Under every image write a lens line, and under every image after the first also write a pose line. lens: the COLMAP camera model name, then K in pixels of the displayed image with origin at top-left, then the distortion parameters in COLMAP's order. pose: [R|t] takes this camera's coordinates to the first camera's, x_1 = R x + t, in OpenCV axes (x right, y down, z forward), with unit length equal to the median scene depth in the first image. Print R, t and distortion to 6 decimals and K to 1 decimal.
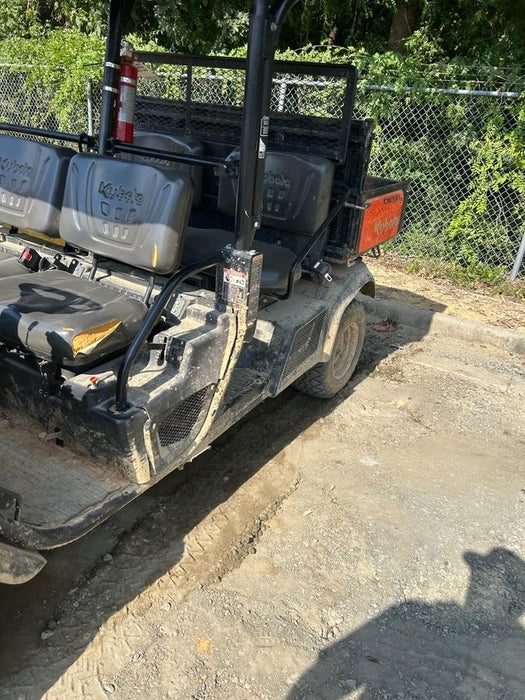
lens RADIAL K [[534.8, 0, 259.4], [0, 534.8, 347.7], [0, 0, 1]] dist [0.048163, -0.055699]
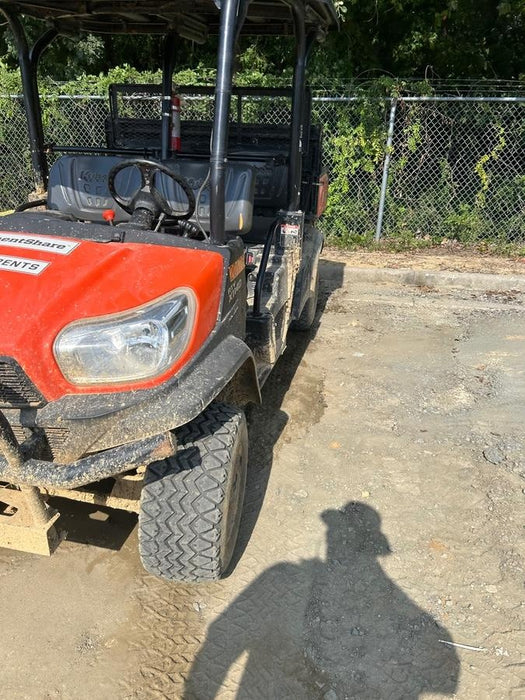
lens RADIAL K [[534.8, 0, 259.4], [0, 534.8, 347.7], [0, 0, 1]] dist [0.048163, -0.055699]
pose [[0.941033, -0.186811, 0.282062, -0.354358], [0.190662, 0.981556, 0.013989, 0.093038], [-0.279473, 0.040614, 0.959294, -0.252180]]
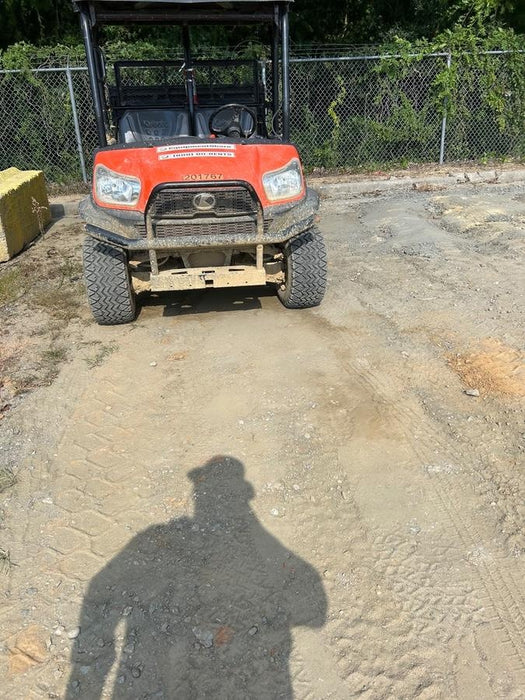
lens RADIAL K [[534.8, 0, 259.4], [0, 534.8, 347.7], [0, 0, 1]] dist [0.048163, -0.055699]
pose [[0.771470, -0.371380, 0.516634, -0.893926], [0.347802, 0.926076, 0.146346, 0.181408], [-0.532792, 0.066785, 0.843607, -0.539026]]
